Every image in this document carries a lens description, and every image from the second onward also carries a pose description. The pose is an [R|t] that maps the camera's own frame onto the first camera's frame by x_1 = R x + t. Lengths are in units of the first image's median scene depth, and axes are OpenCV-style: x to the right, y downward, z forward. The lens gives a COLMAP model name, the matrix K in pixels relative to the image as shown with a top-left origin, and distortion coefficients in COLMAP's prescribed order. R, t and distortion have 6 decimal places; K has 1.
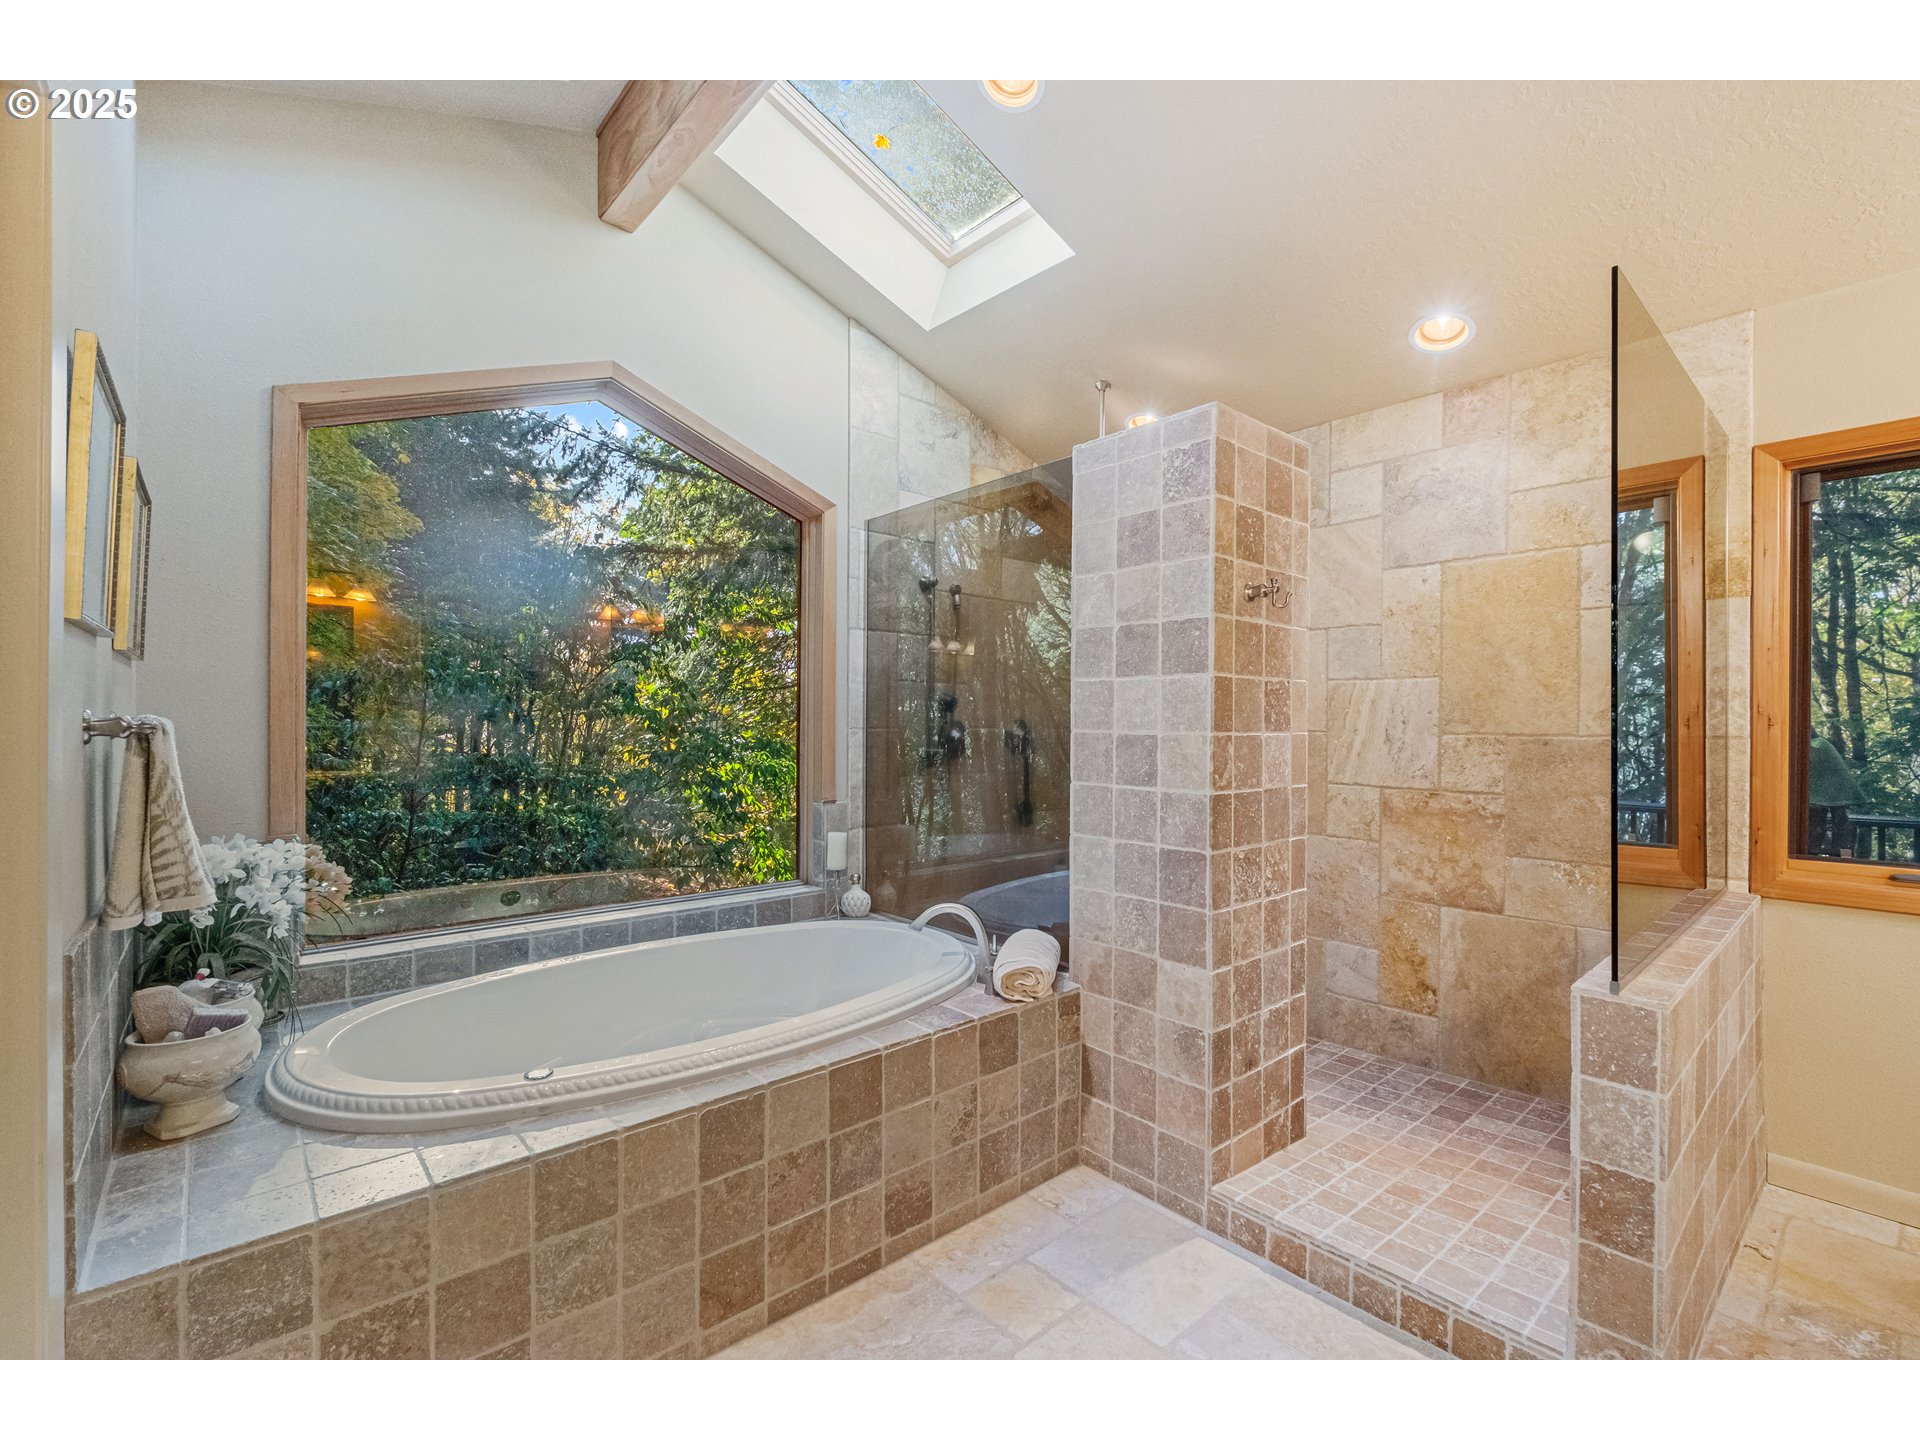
lens RADIAL K [[836.5, 0, 958.8], [0, 836.5, 728.4], [0, 0, 1]] dist [0.005566, -0.003882]
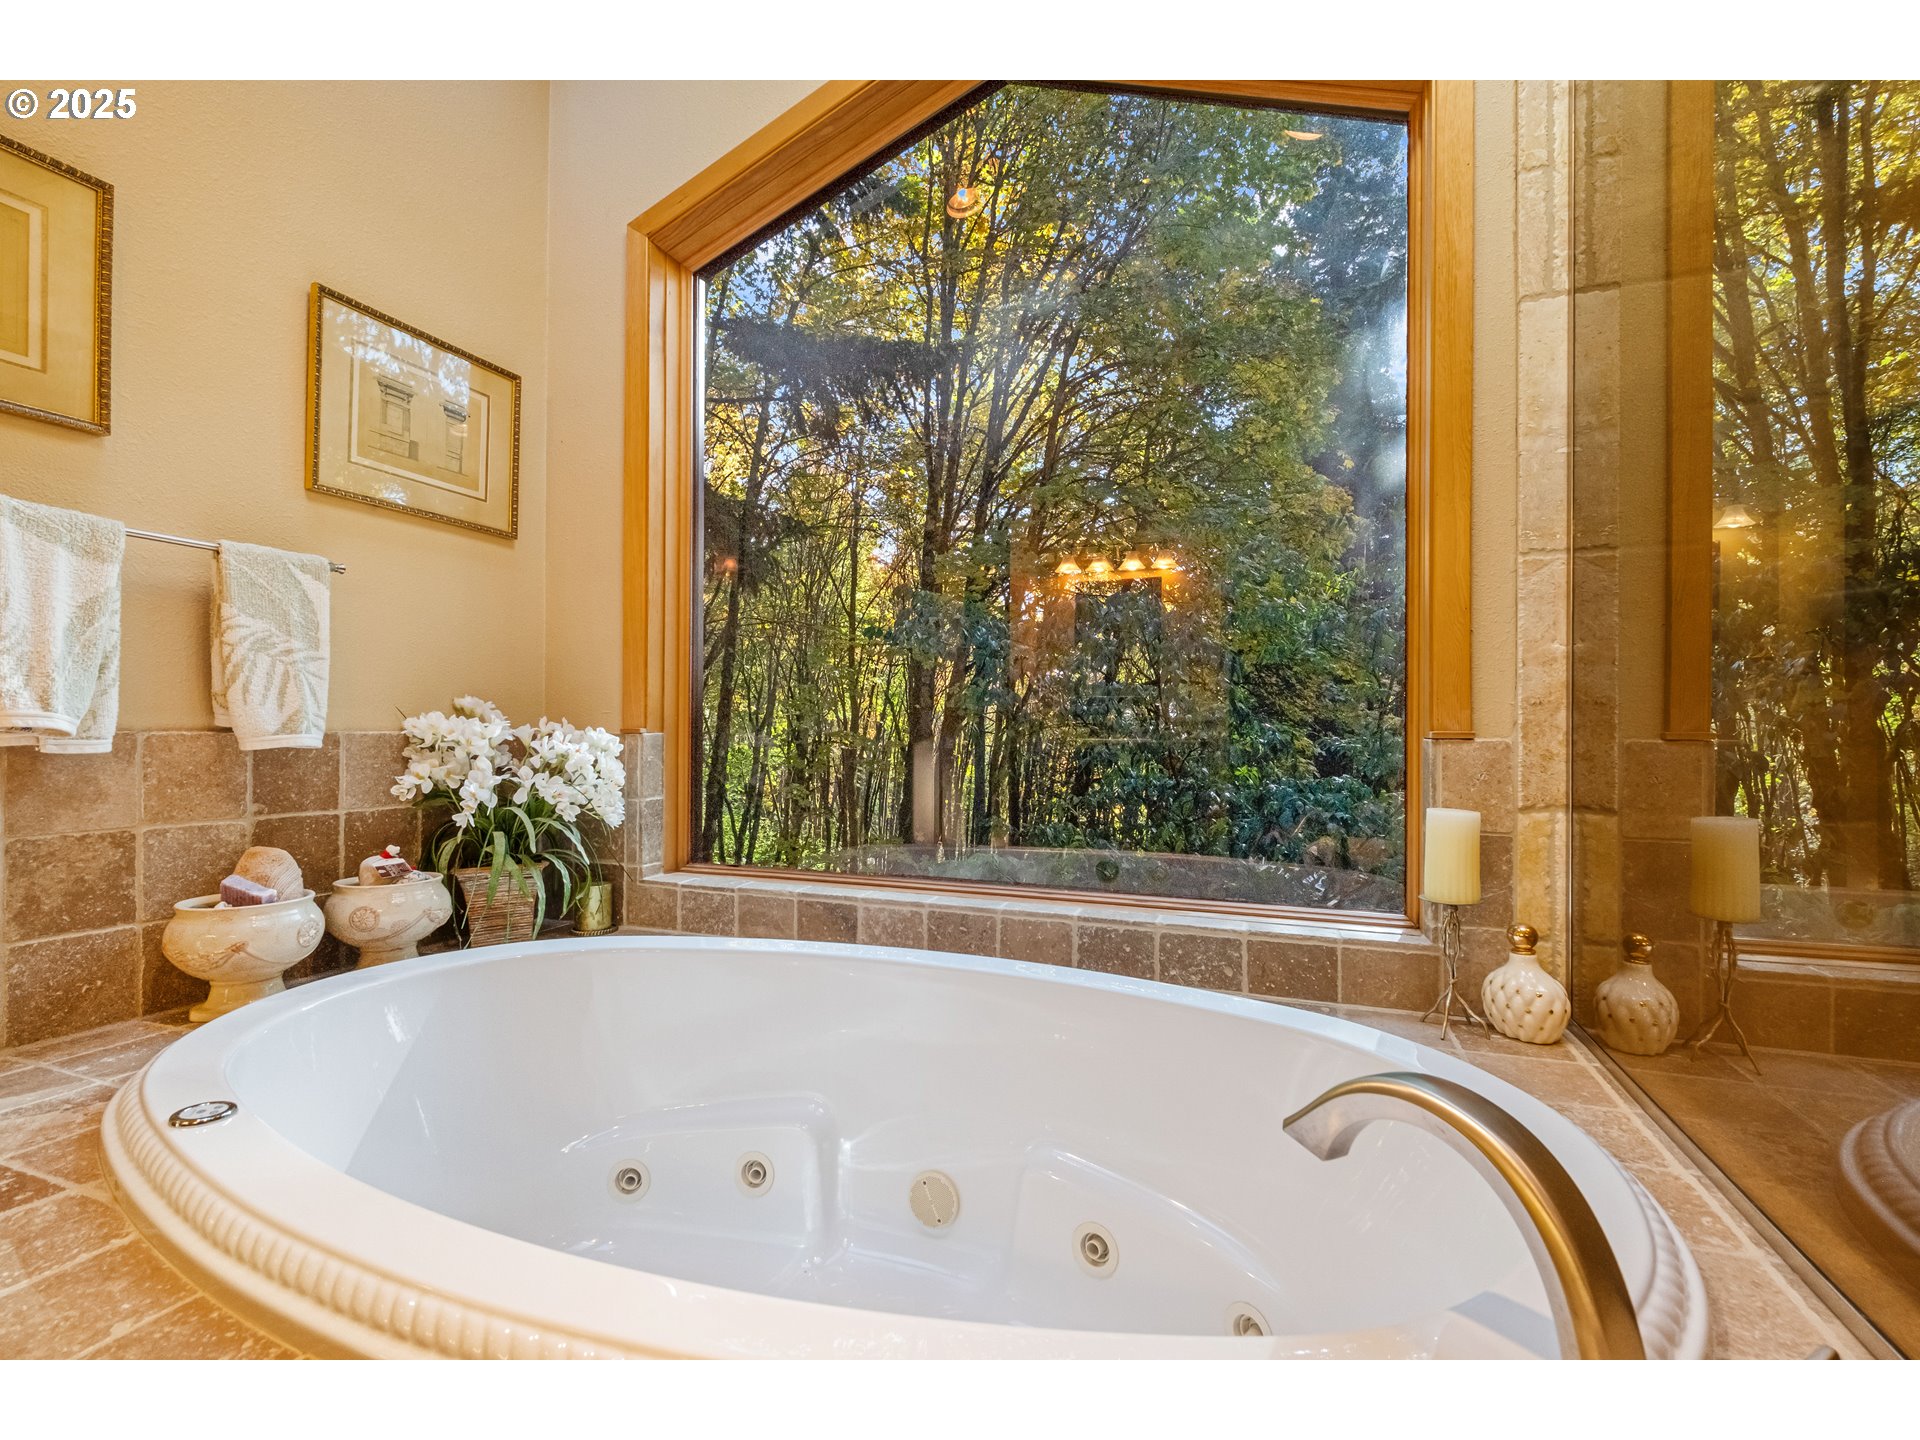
lens RADIAL K [[836.5, 0, 962.7], [0, 836.5, 726.2], [0, 0, 1]] dist [0.005566, -0.003882]
pose [[0.460731, -0.012344, -0.887454, 0.132276], [-0.003778, 0.999867, -0.015868, 0.119668], [0.887532, 0.010664, 0.460623, 0.791499]]
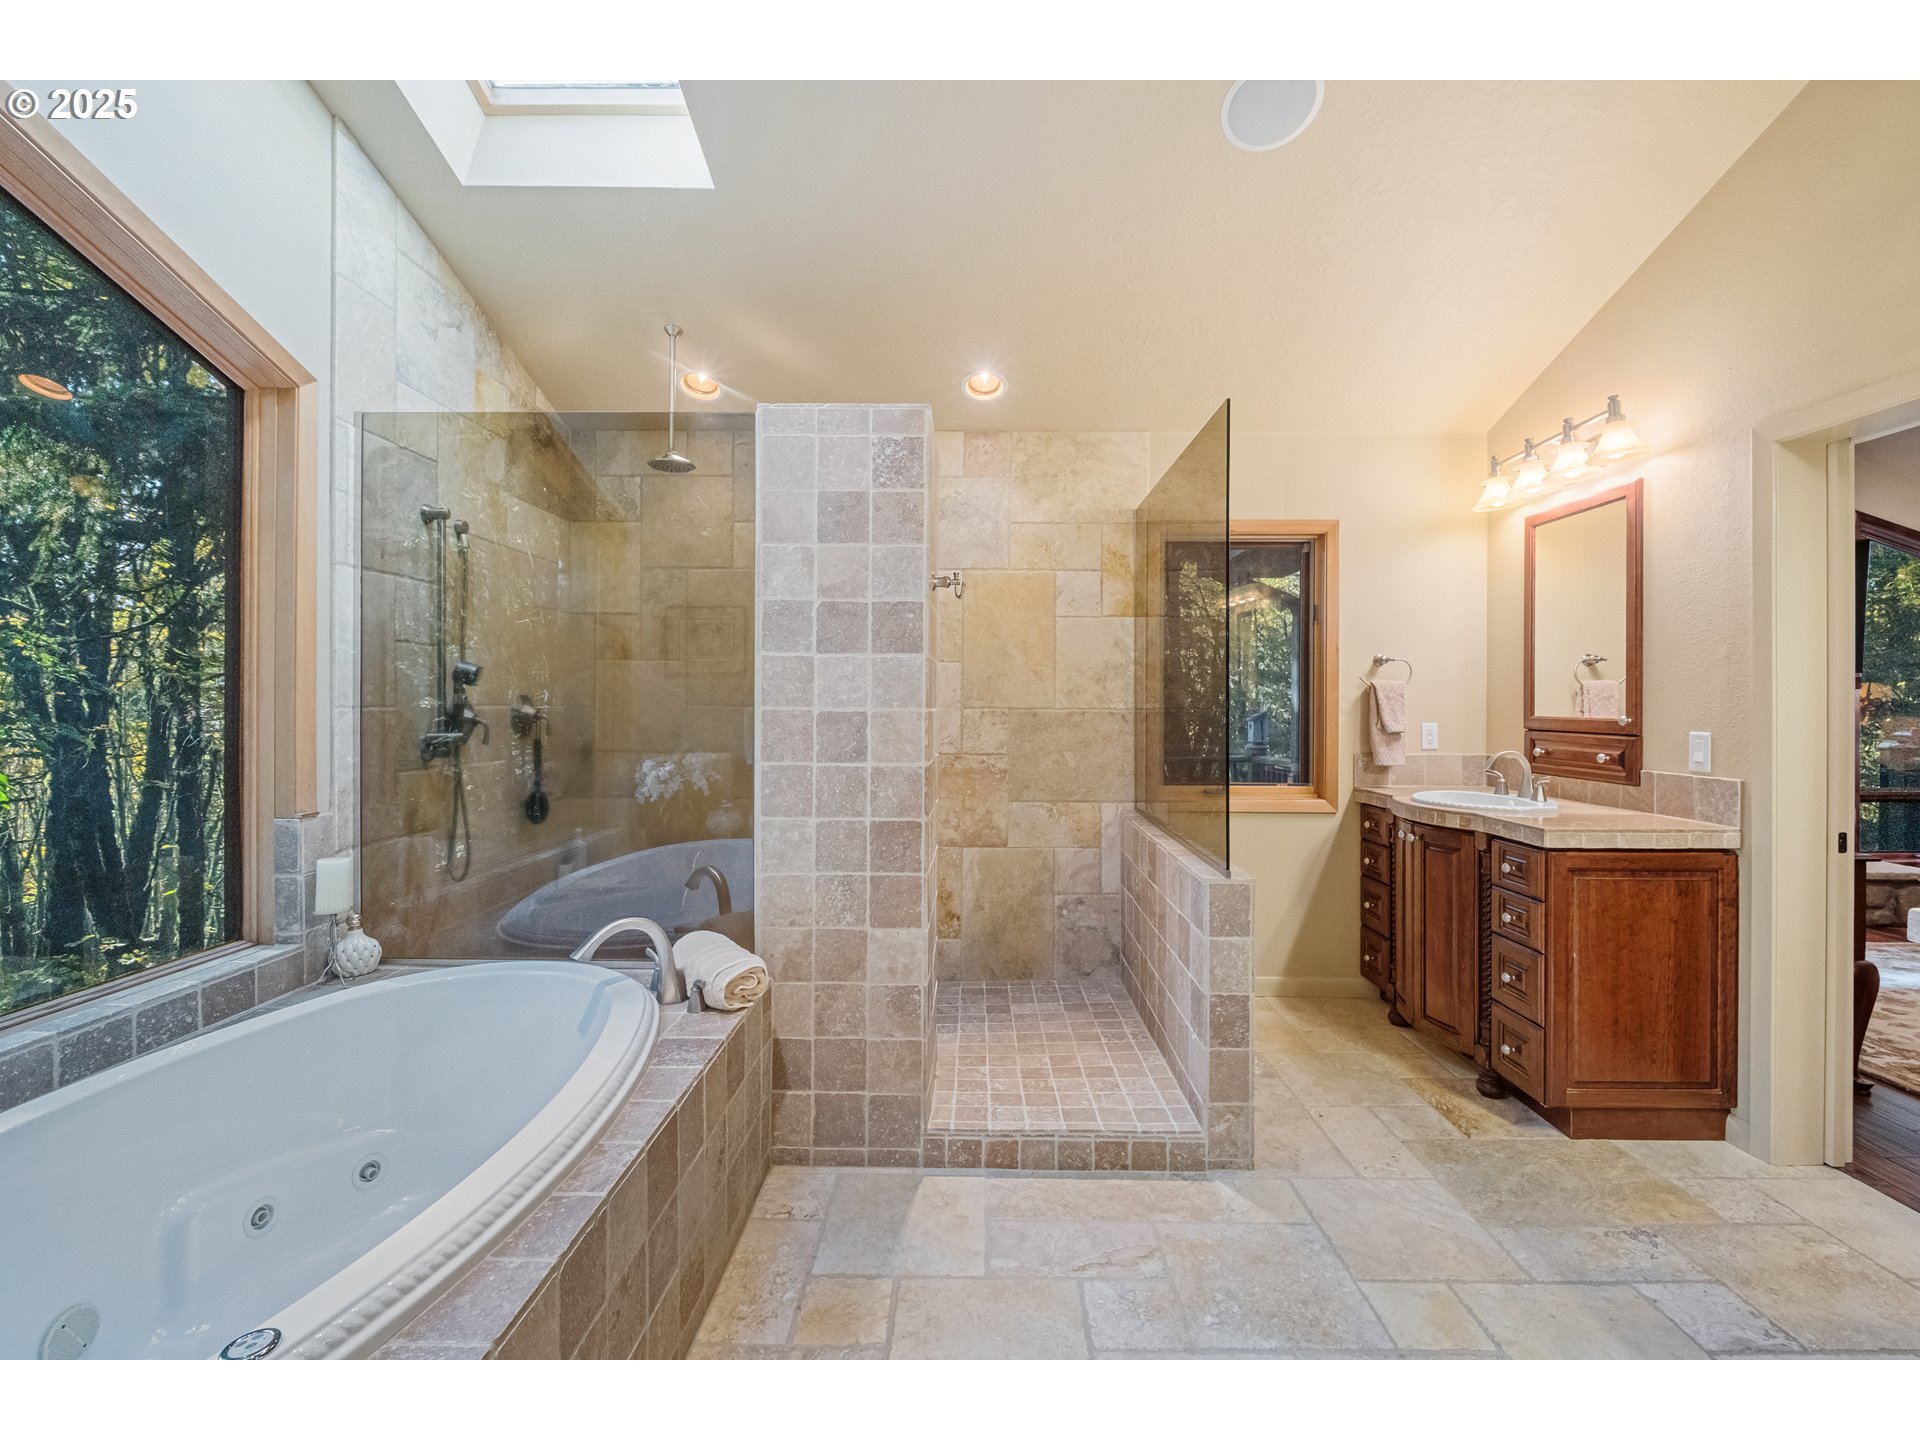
lens RADIAL K [[836.5, 0, 959.7], [0, 836.5, 706.3], [0, 0, 1]] dist [0.005566, -0.003882]
pose [[0.675829, -0.006366, 0.737031, -0.396205], [0.003757, 0.999979, 0.005193, -0.003153], [-0.737049, -0.000741, 0.675839, 0.200318]]
